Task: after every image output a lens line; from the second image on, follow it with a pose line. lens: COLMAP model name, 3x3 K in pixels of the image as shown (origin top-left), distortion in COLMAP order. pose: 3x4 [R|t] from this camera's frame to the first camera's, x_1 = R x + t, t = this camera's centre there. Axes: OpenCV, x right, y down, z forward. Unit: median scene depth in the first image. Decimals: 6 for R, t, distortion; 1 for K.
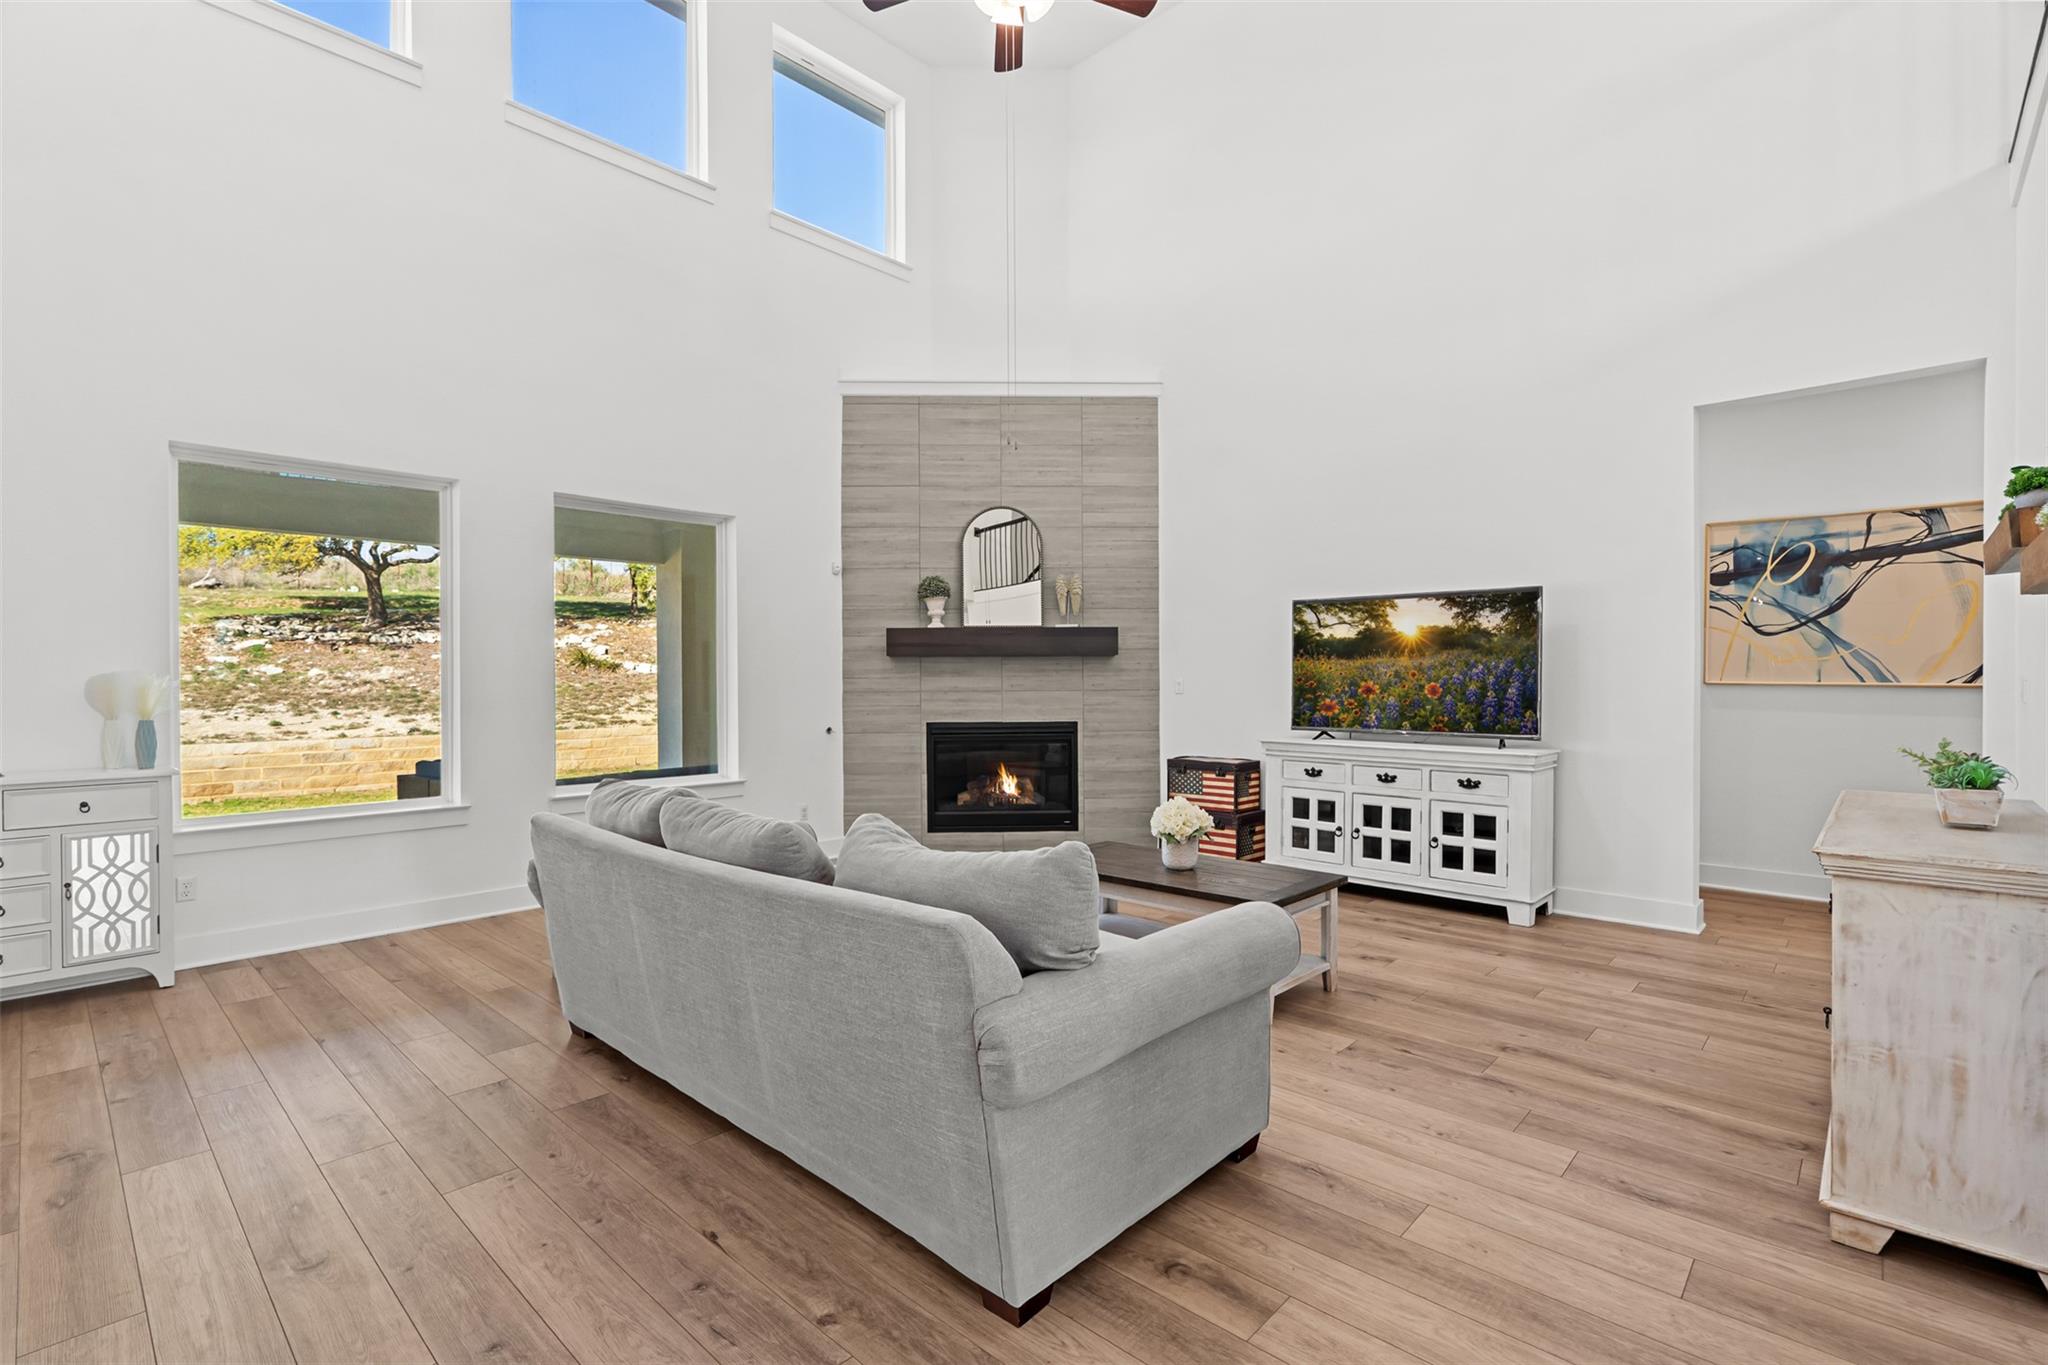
lens RADIAL K [[935.5, 0, 1011.2], [0, 935.5, 688.2], [0, 0, 1]] dist [-0.000927, 0.000016]
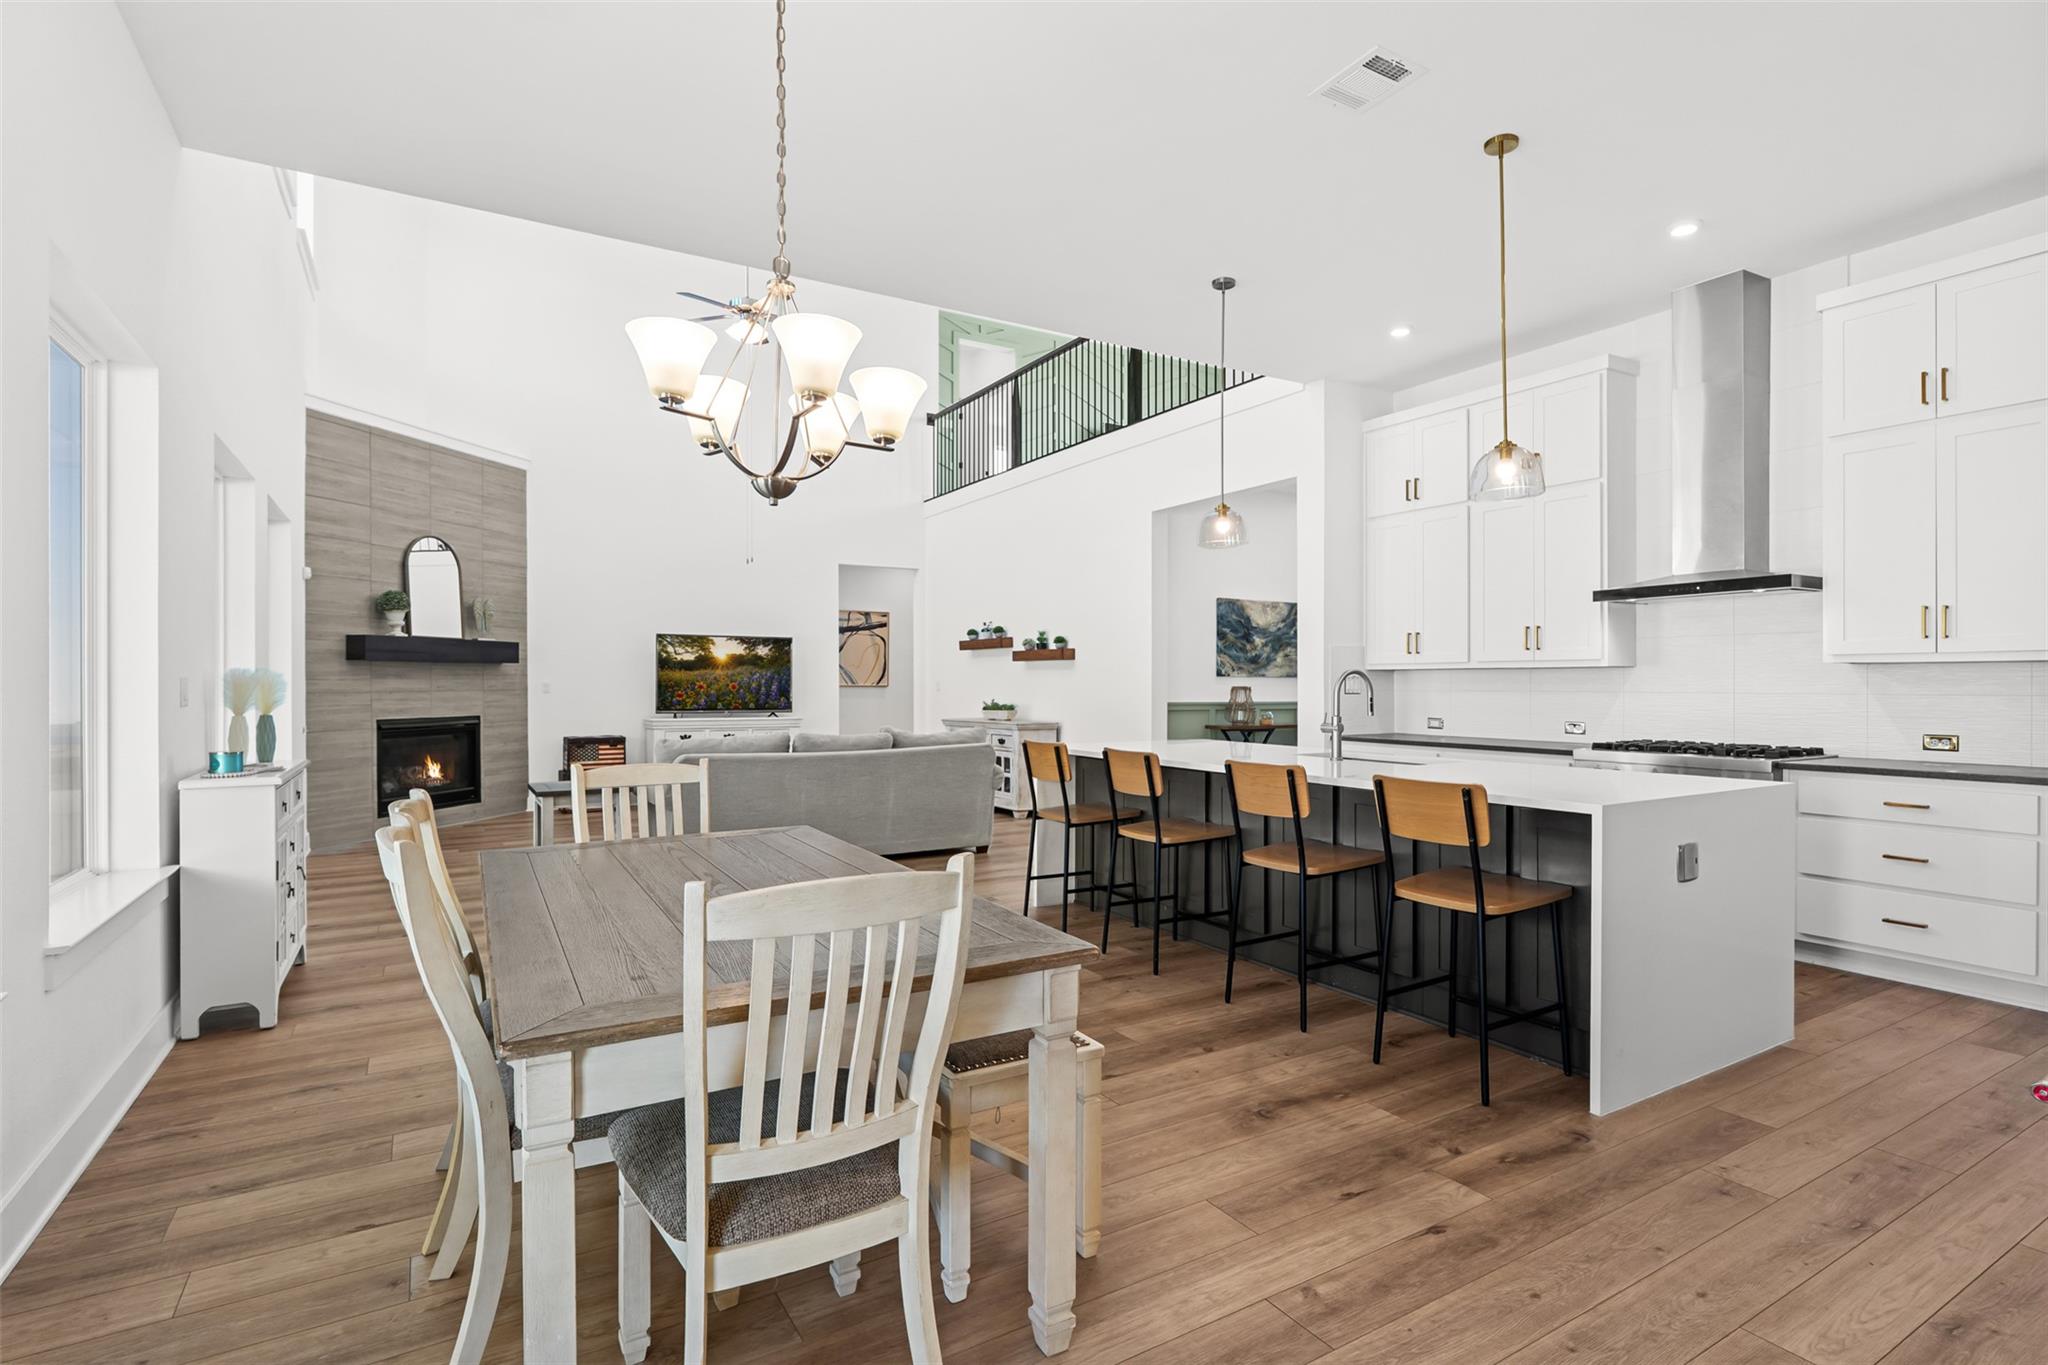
lens RADIAL K [[992.4, 0, 1016.1], [0, 992.4, 698.9], [0, 0, 1]] dist [0.000337, -0.001146]
pose [[0.274715, -0.011783, 0.961454, -1.022248], [0.010628, 0.999901, 0.009217, 0.008963], [-0.961467, 0.007686, 0.274813, -0.058593]]
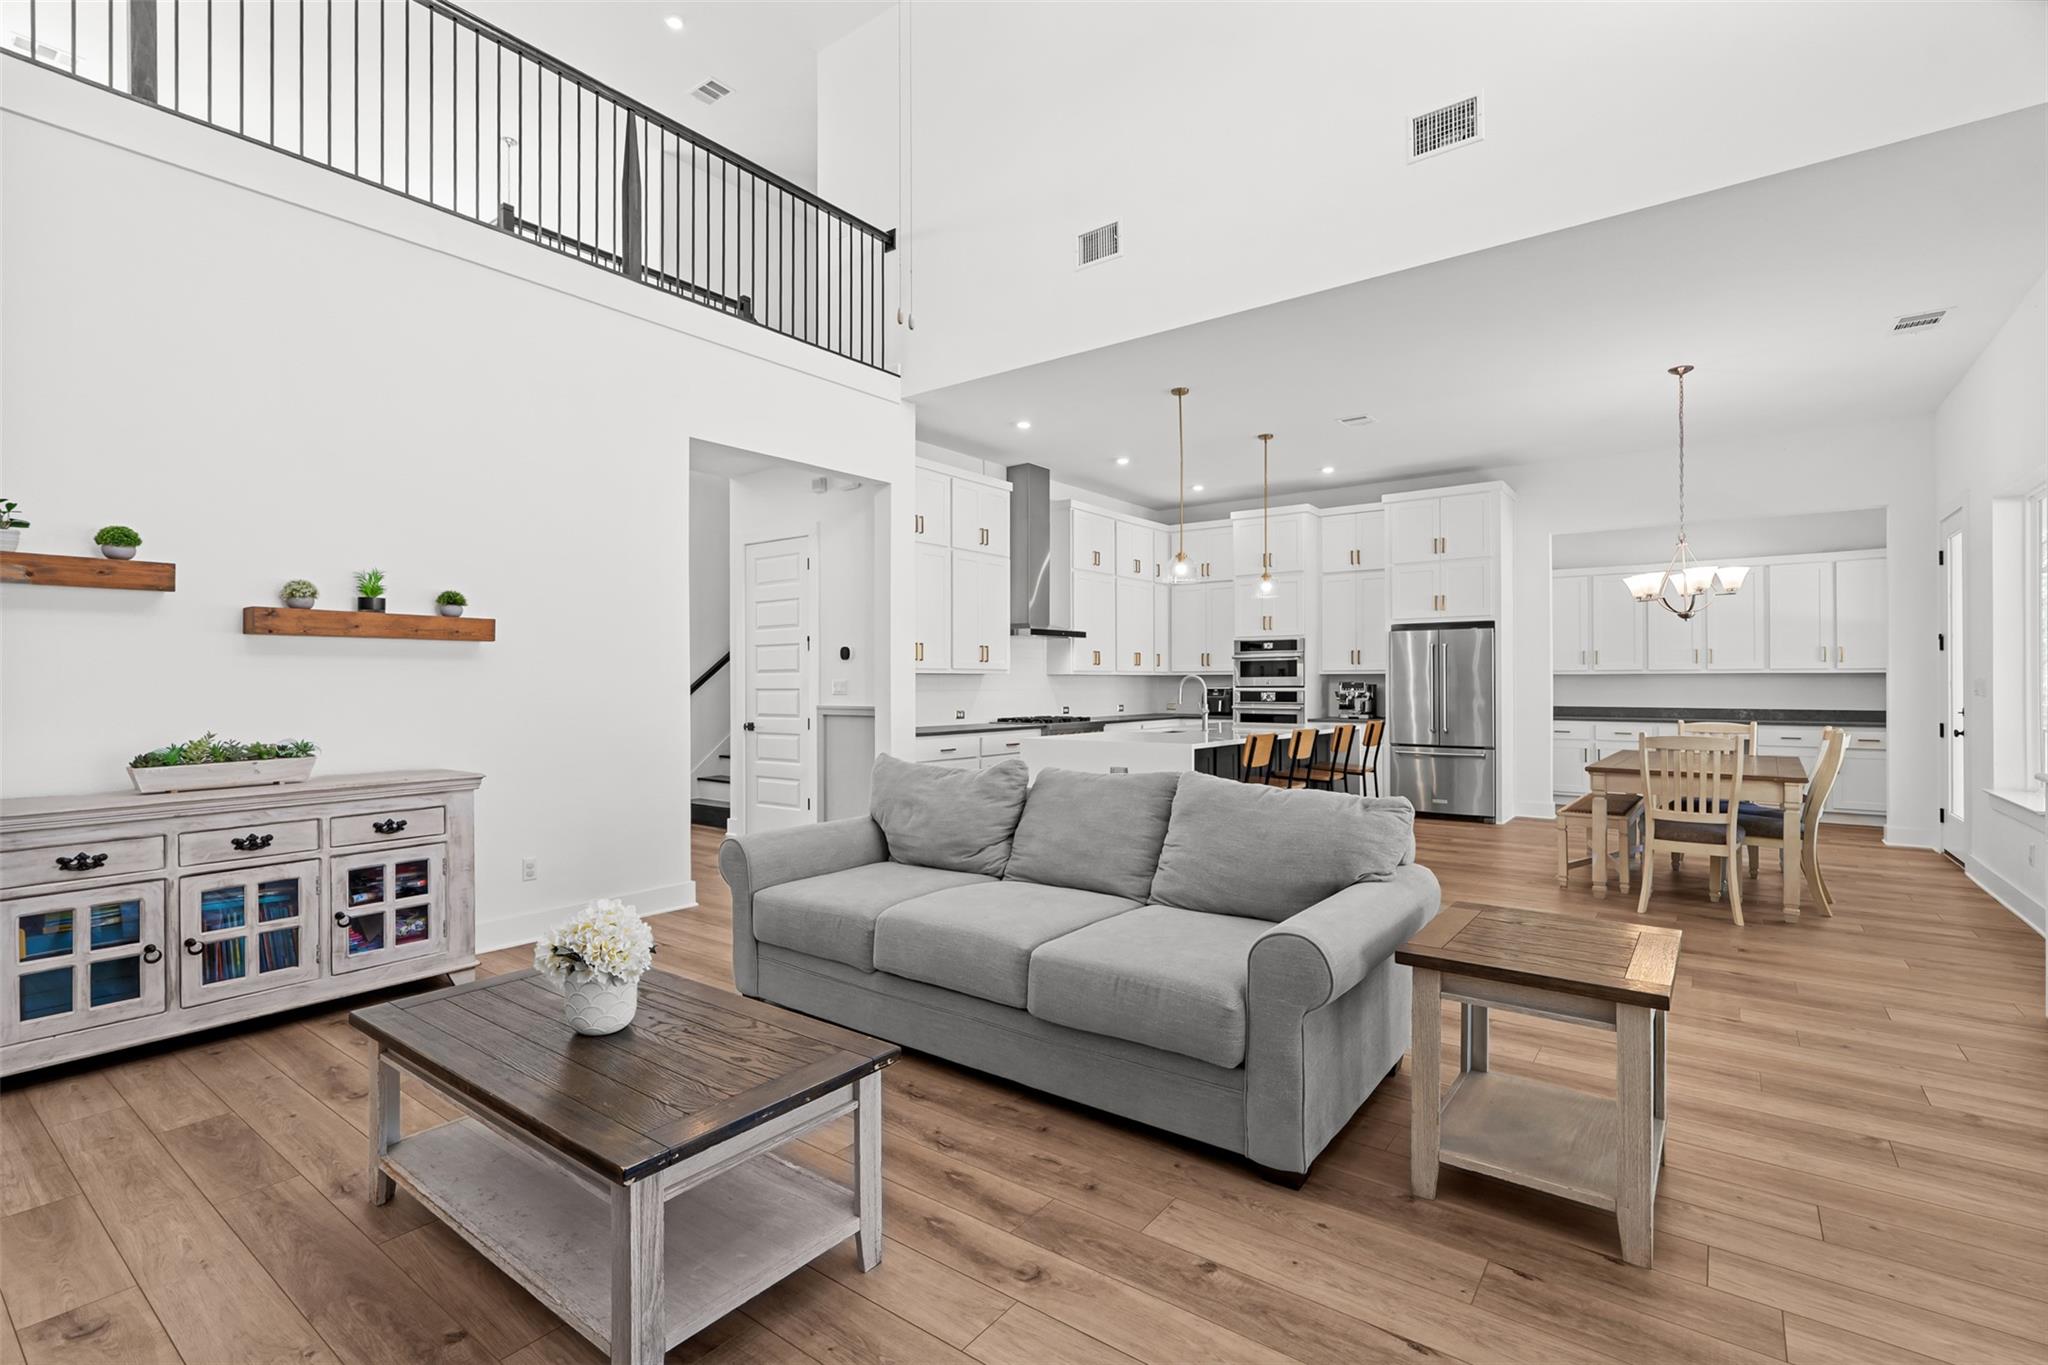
lens RADIAL K [[943.8, 0, 1010.1], [0, 943.8, 678.2], [0, 0, 1]] dist [-0.004182, -0.000080]
pose [[-0.994750, 0.007794, -0.102036, -0.001667], [0.007132, 0.999951, 0.006846, -0.008254], [0.102084, 0.006082, -0.994757, 0.930386]]
